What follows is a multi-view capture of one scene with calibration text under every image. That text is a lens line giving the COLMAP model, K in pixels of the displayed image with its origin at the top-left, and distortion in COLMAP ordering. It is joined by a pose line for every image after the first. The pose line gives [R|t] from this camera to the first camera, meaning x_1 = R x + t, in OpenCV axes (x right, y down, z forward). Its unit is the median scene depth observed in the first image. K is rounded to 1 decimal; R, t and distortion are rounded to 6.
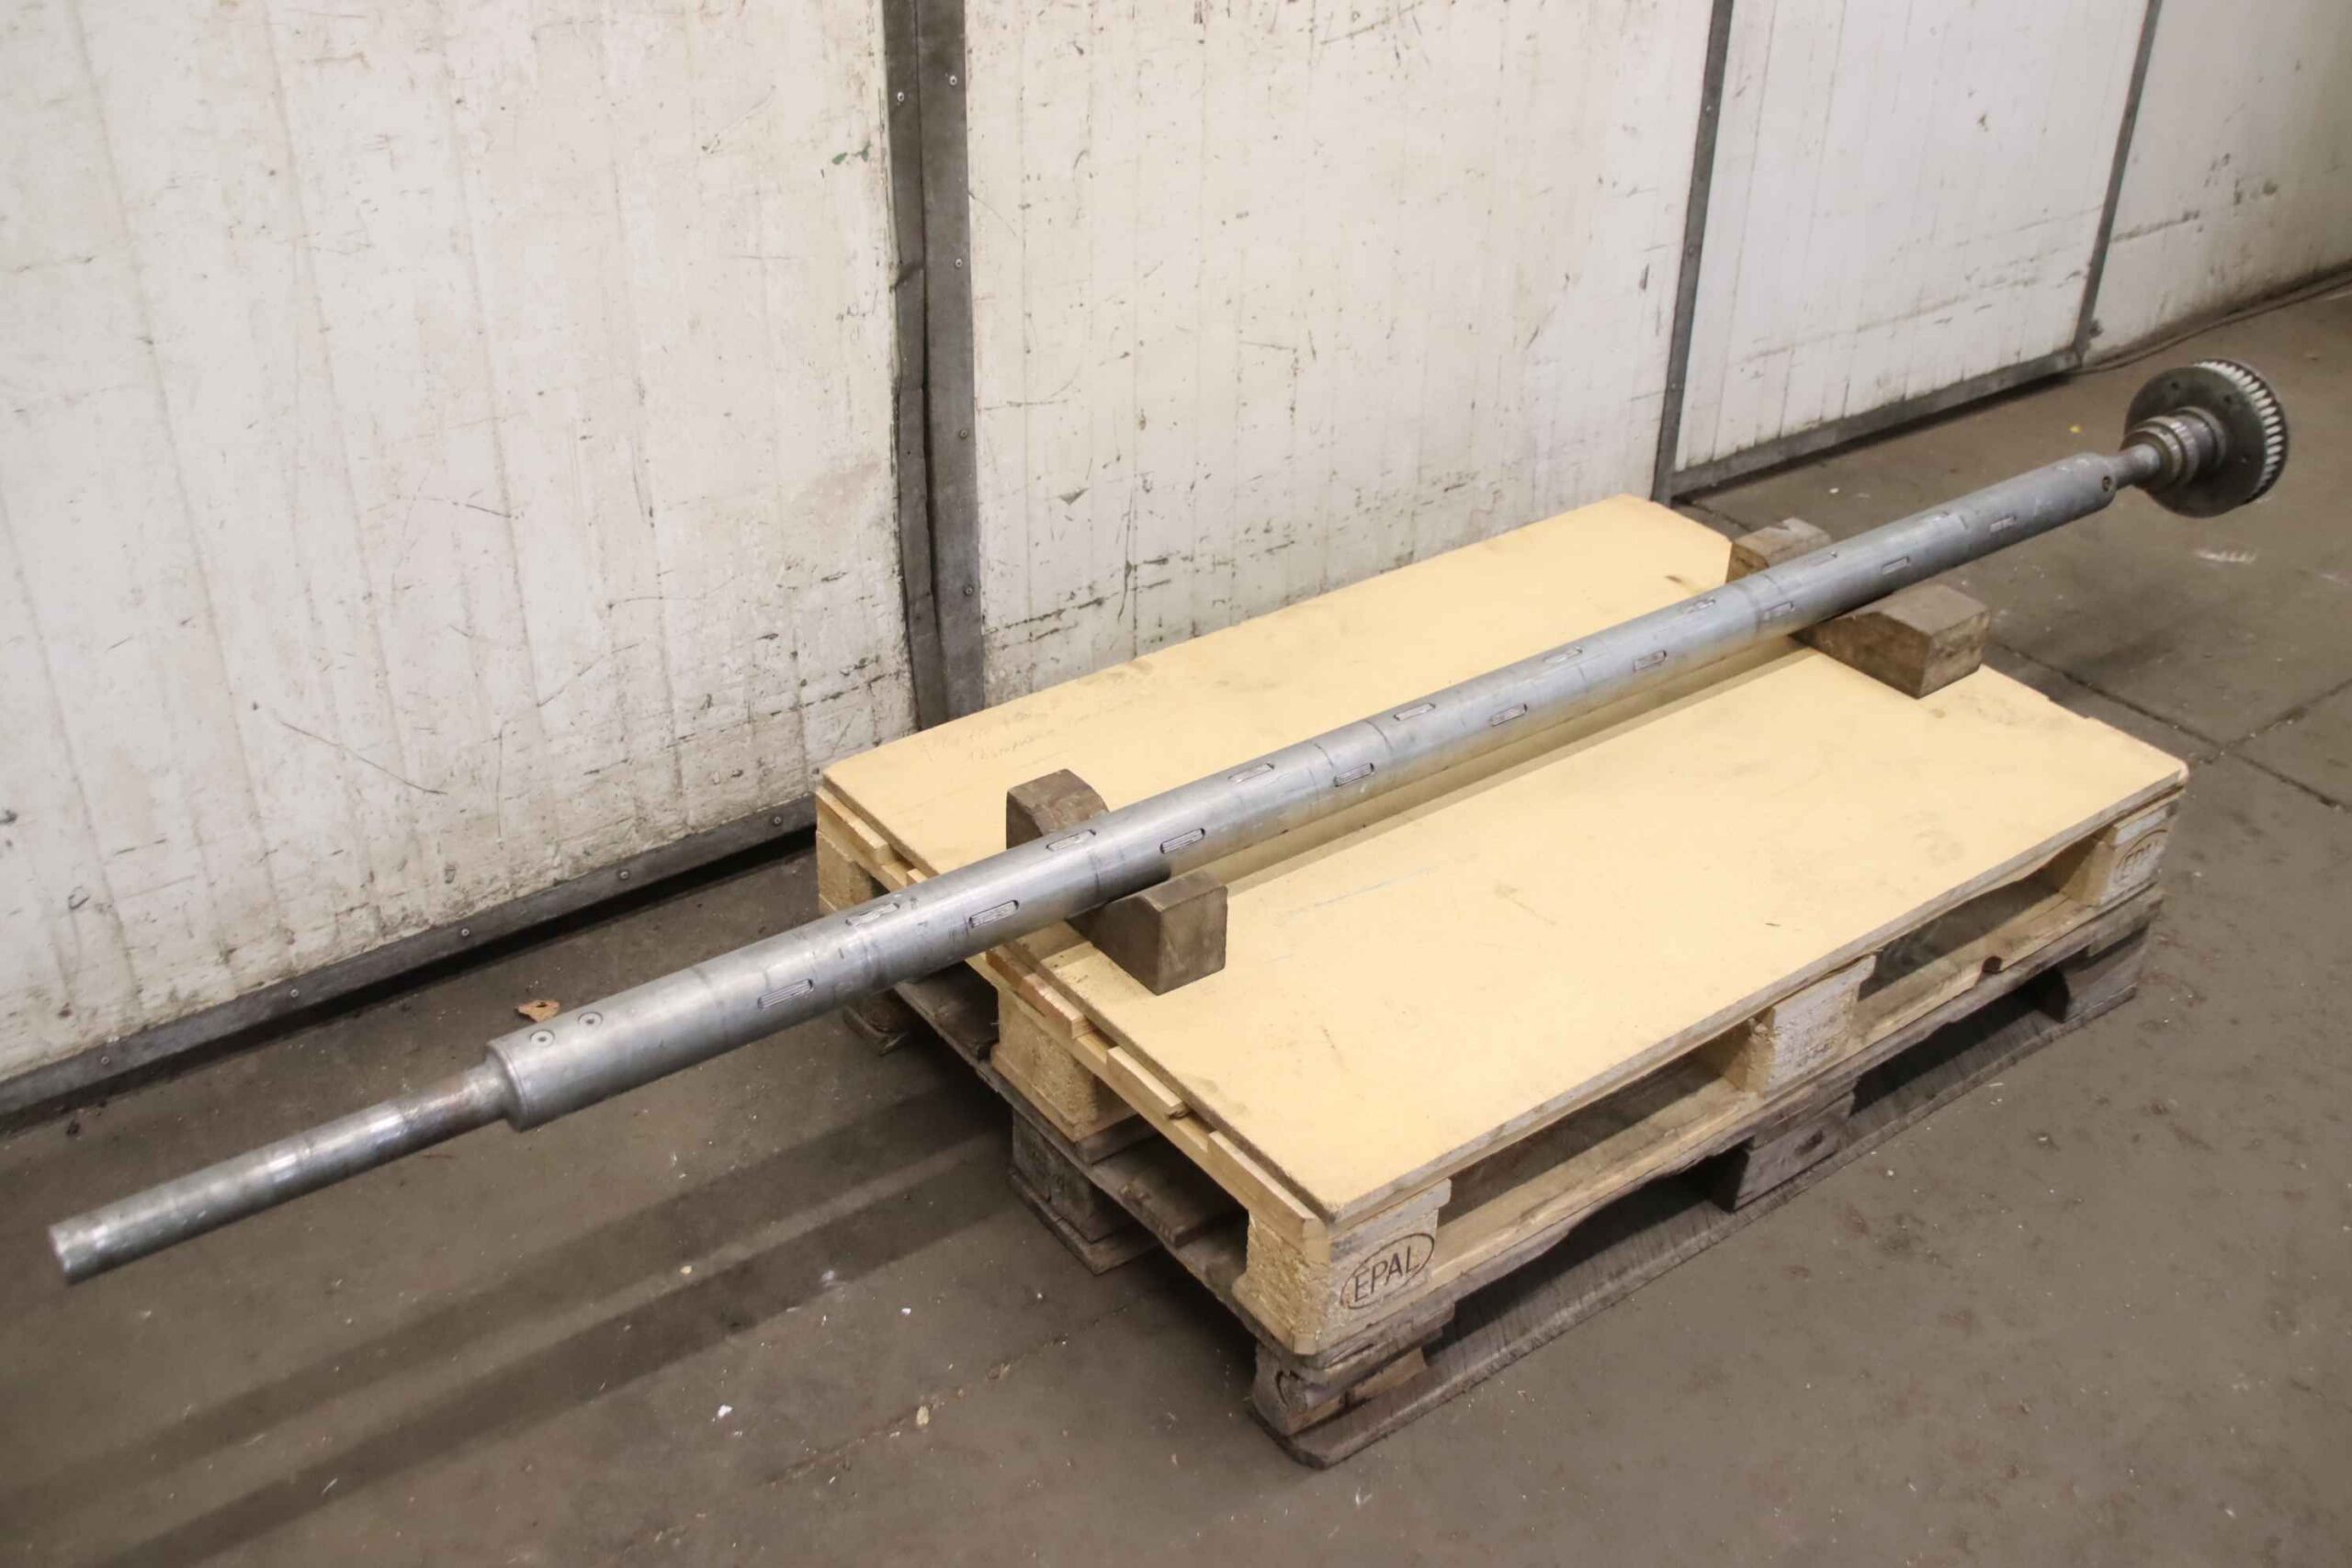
lens RADIAL K [[2355.3, 0, 1169.4], [0, 2355.3, 747.1], [0, 0, 1]] dist [-0.060044, 0.000000]
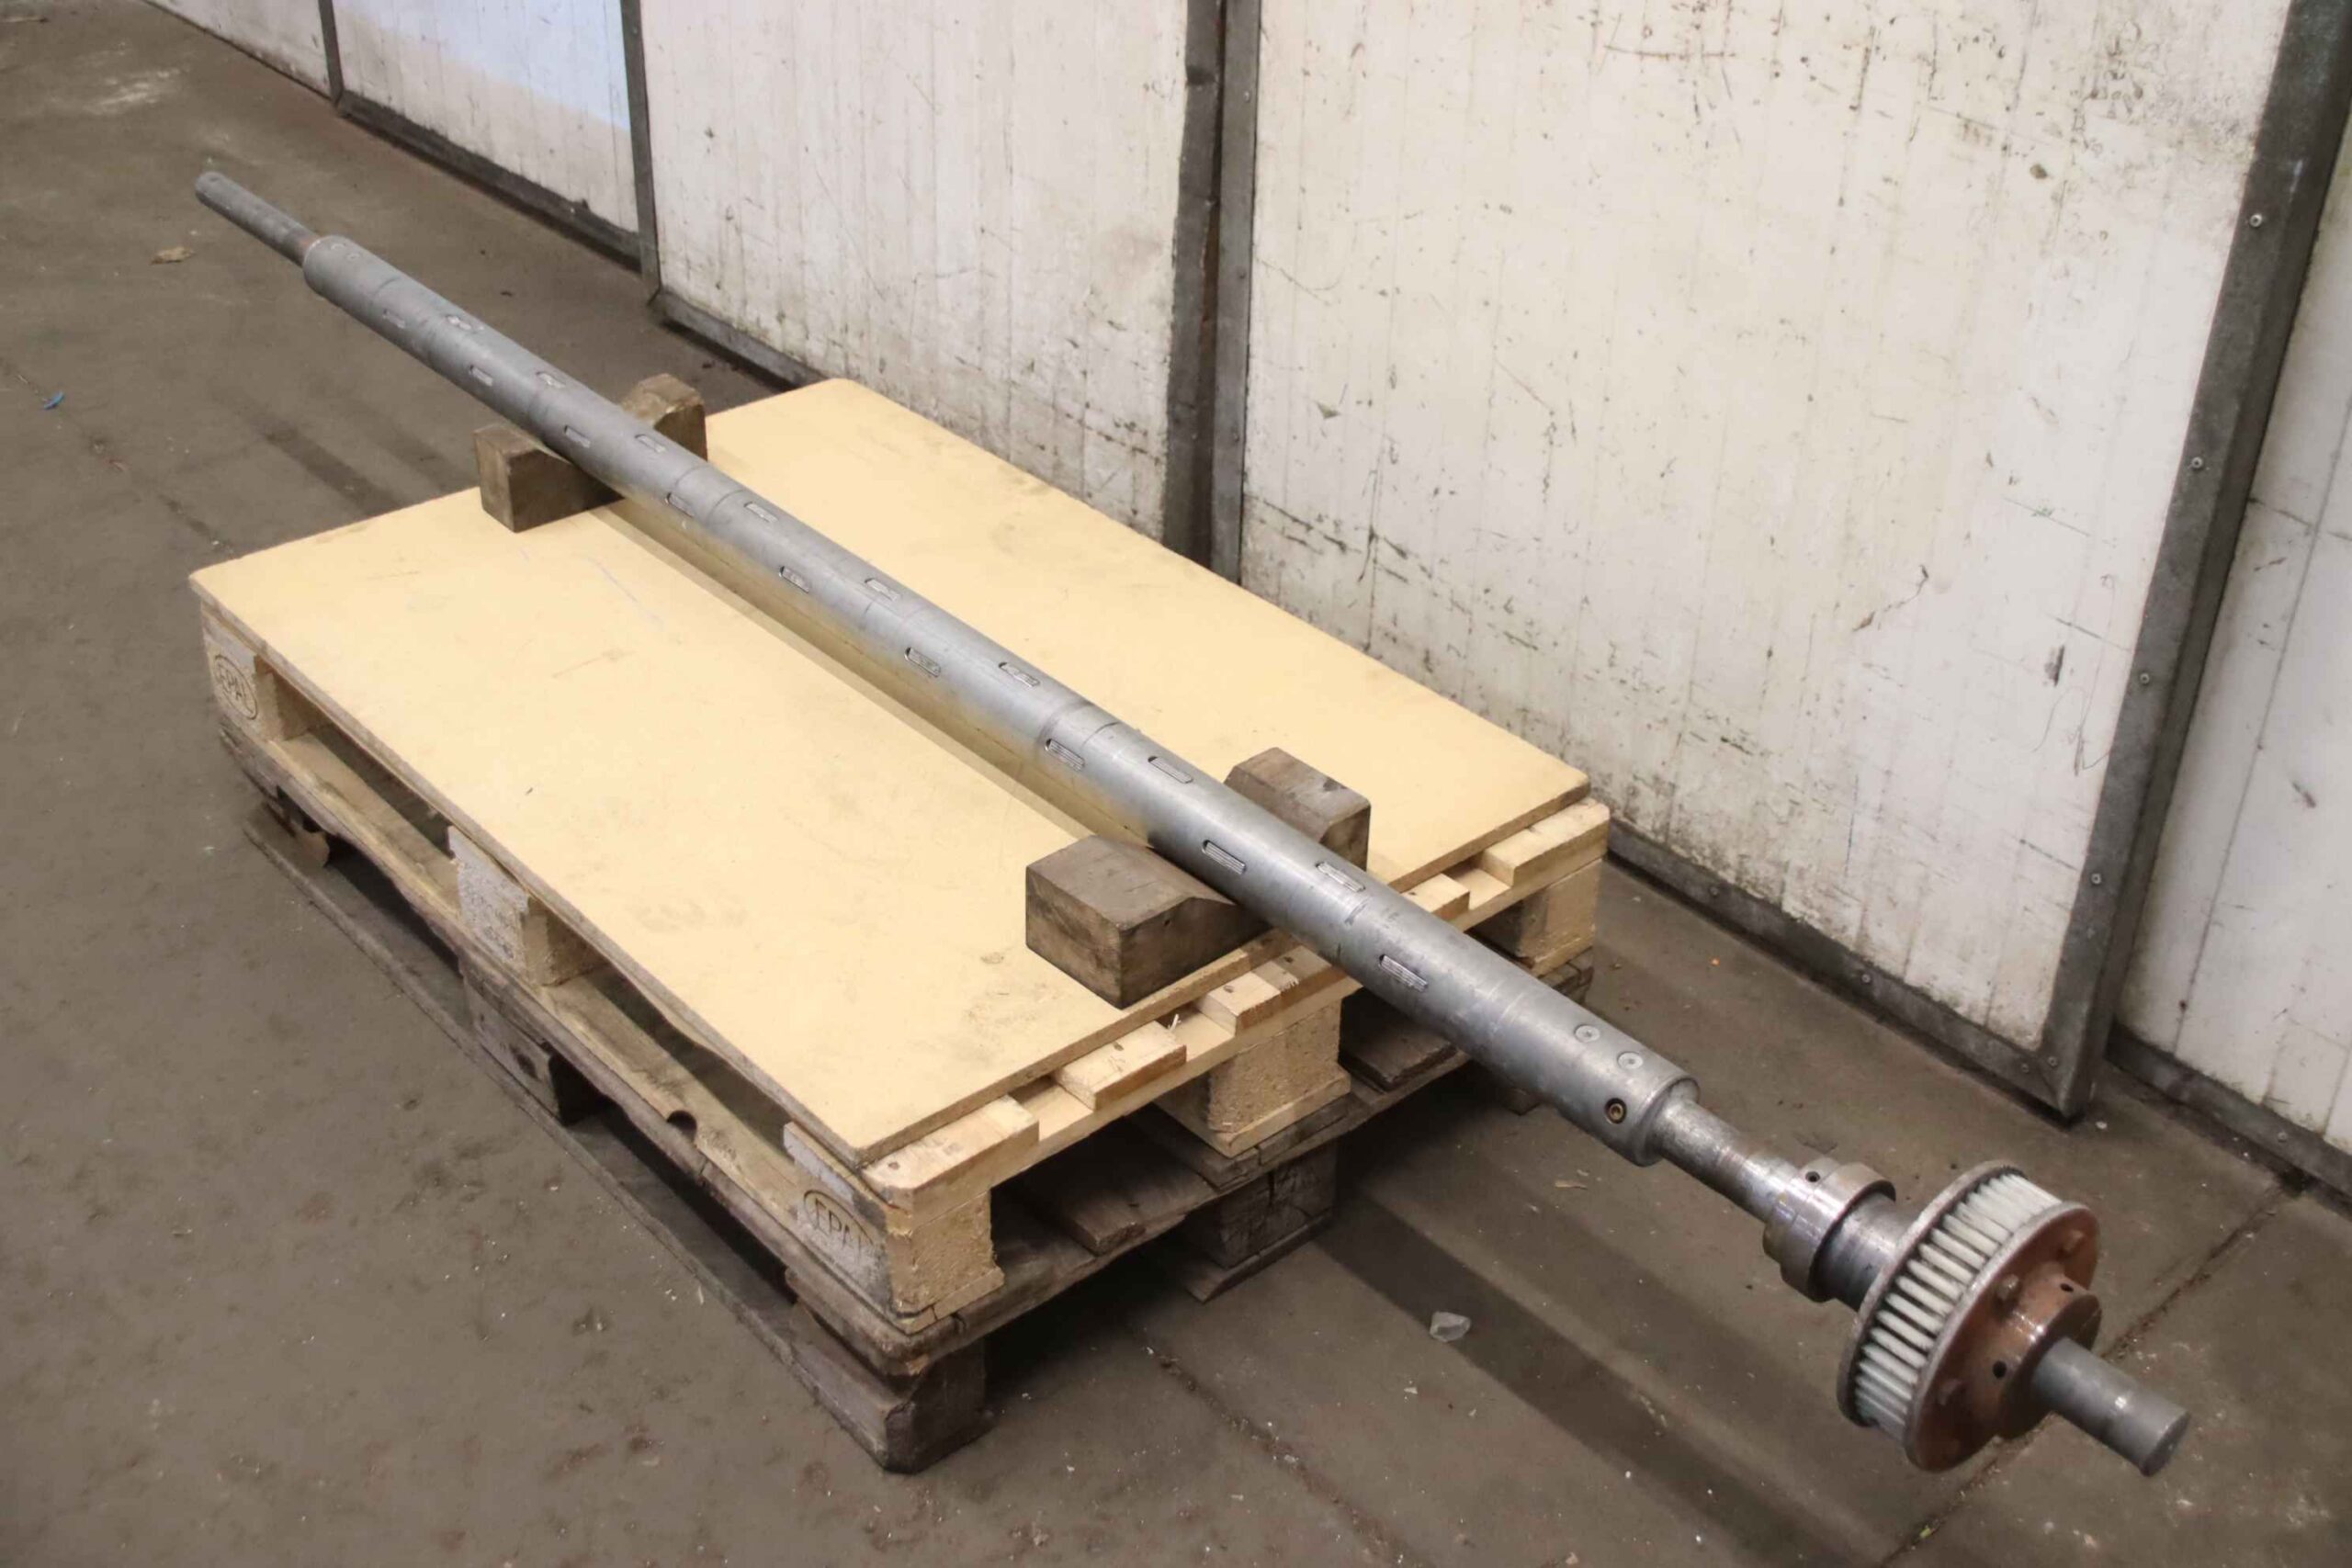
lens RADIAL K [[2640.9, 0, 1202.7], [0, 2640.9, 744.2], [0, 0, 1]] dist [-0.010915, 0.000000]
pose [[0.091513, 0.502159, -0.859920, 1.038947], [-0.534753, 0.753248, 0.382958, -0.430894], [0.840039, 0.424799, 0.337463, 0.748215]]
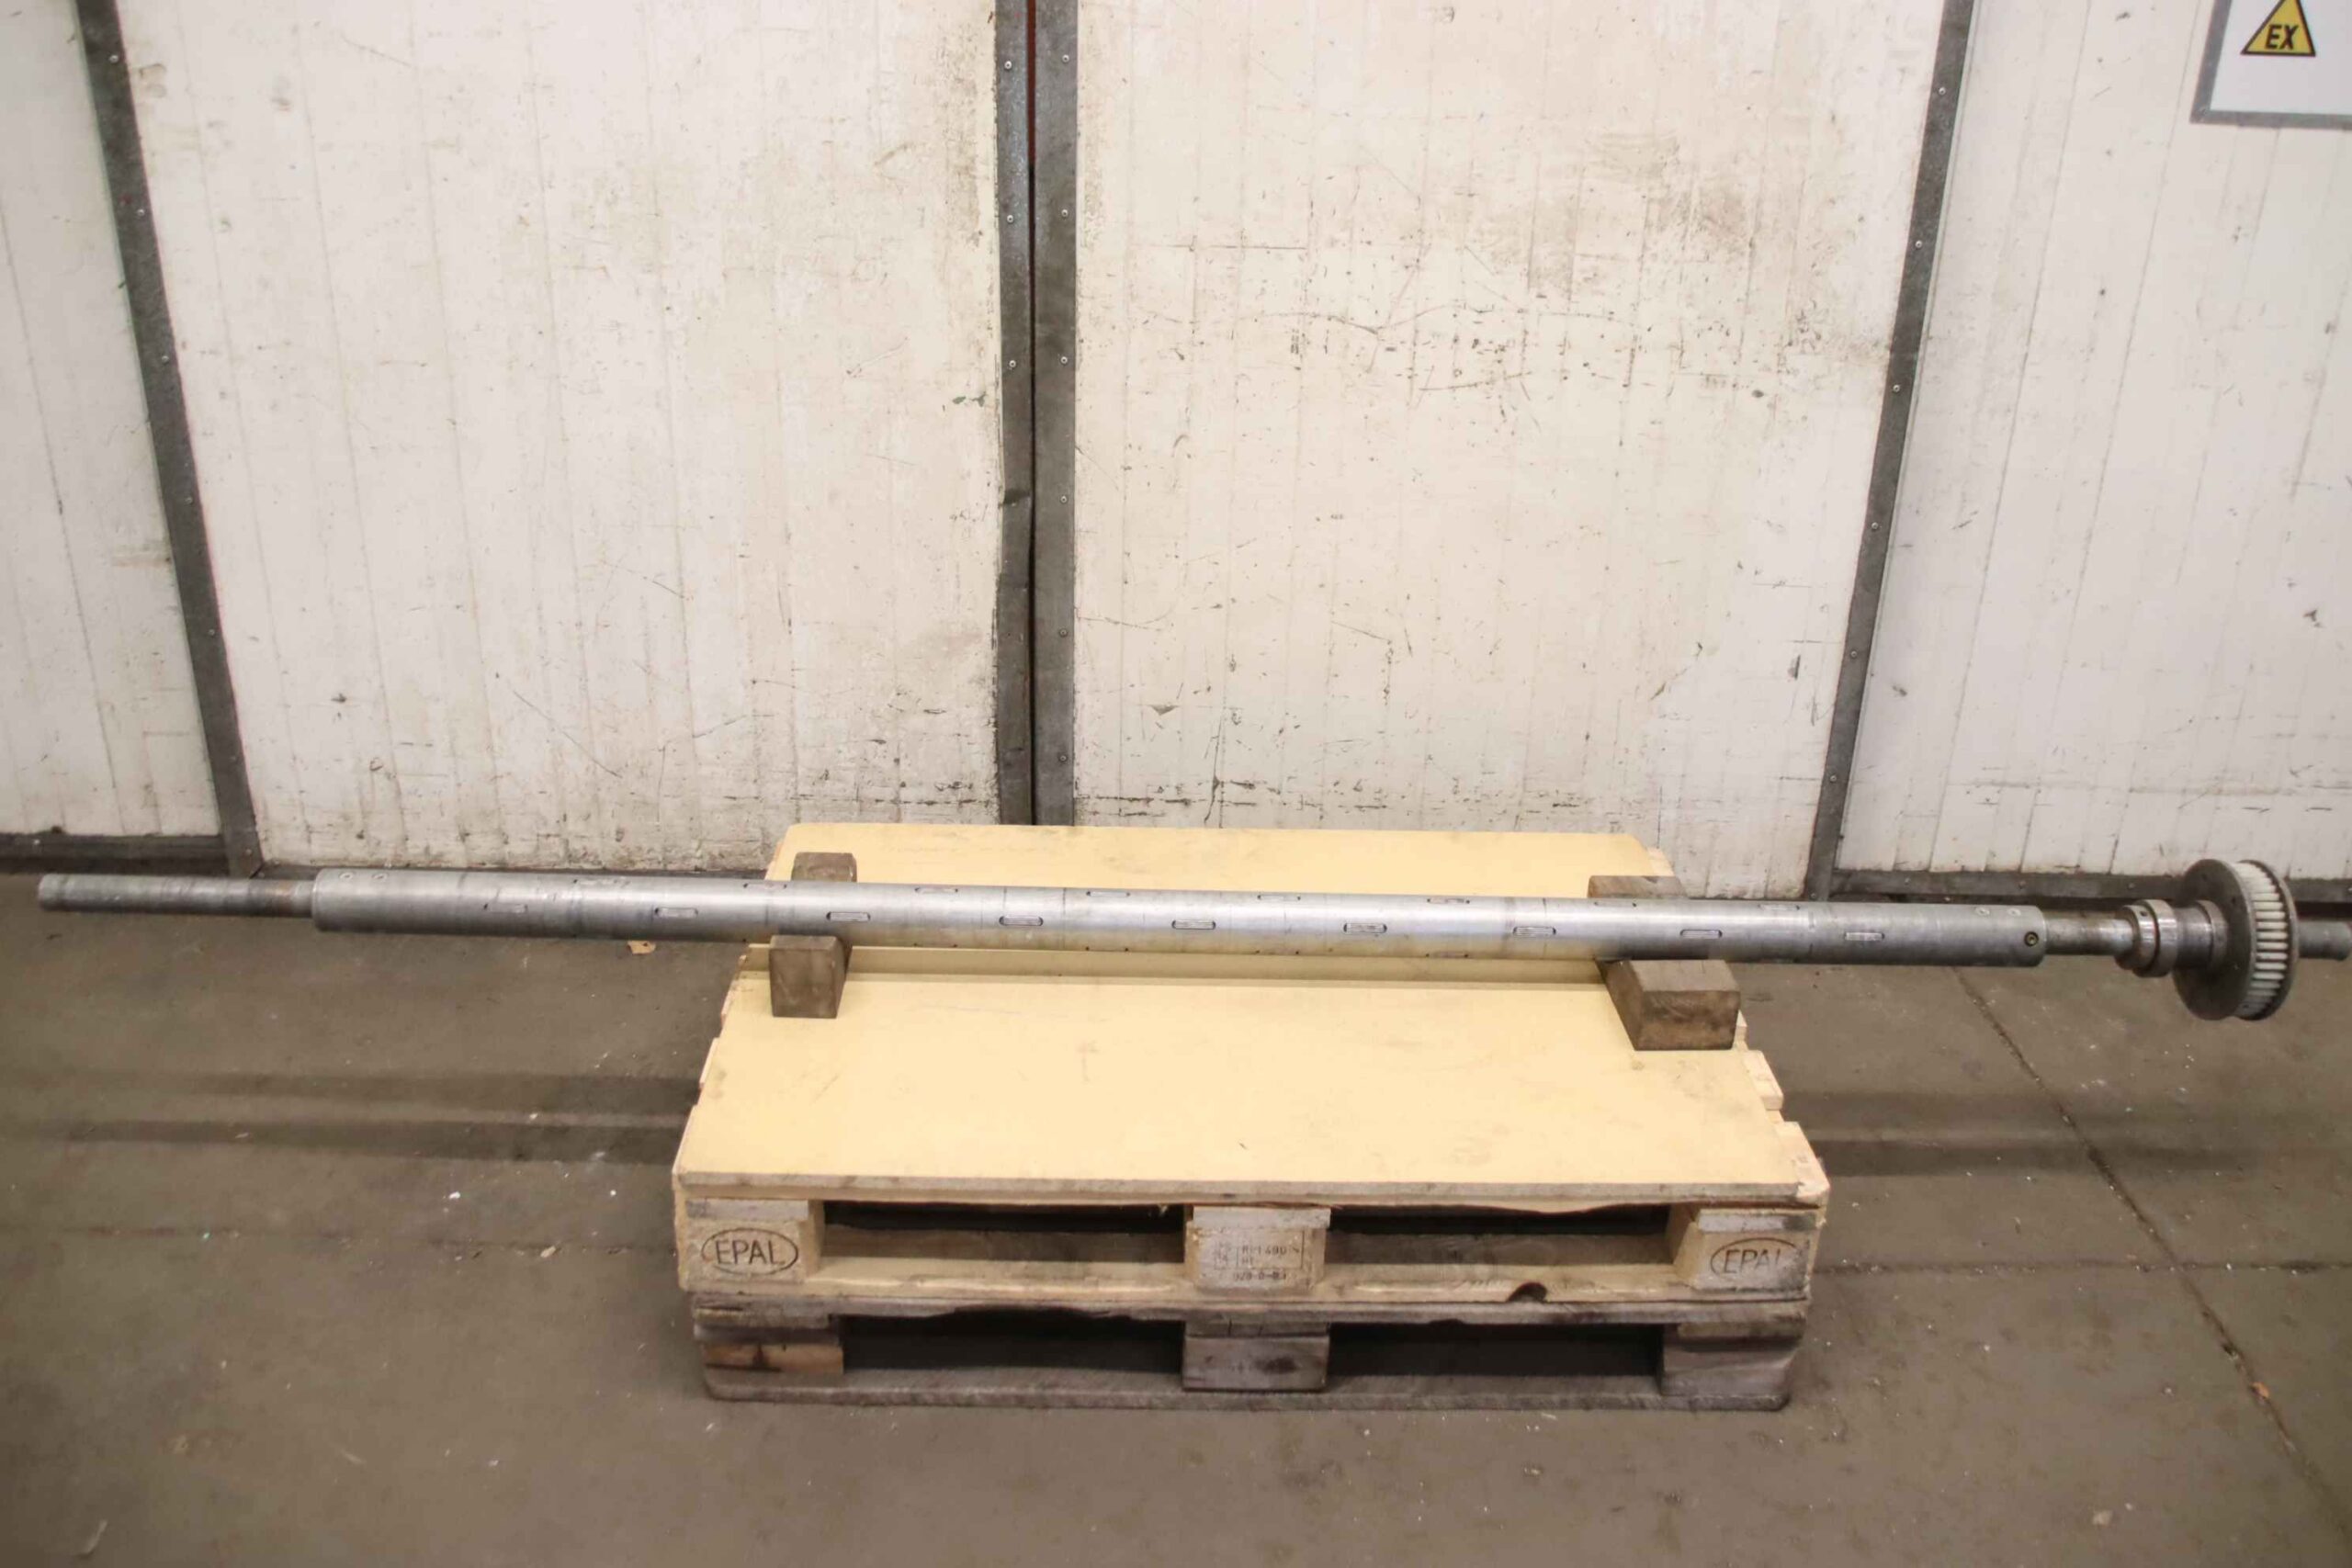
lens RADIAL K [[2085.1, 0, 1181.1], [0, 2085.1, 762.1], [0, 0, 1]] dist [-0.118662, 0.078806]
pose [[0.817063, 0.245176, -0.521820, 0.618577], [-0.309245, 0.950233, -0.037750, -0.046349], [0.486596, 0.192214, 0.852220, 0.082436]]
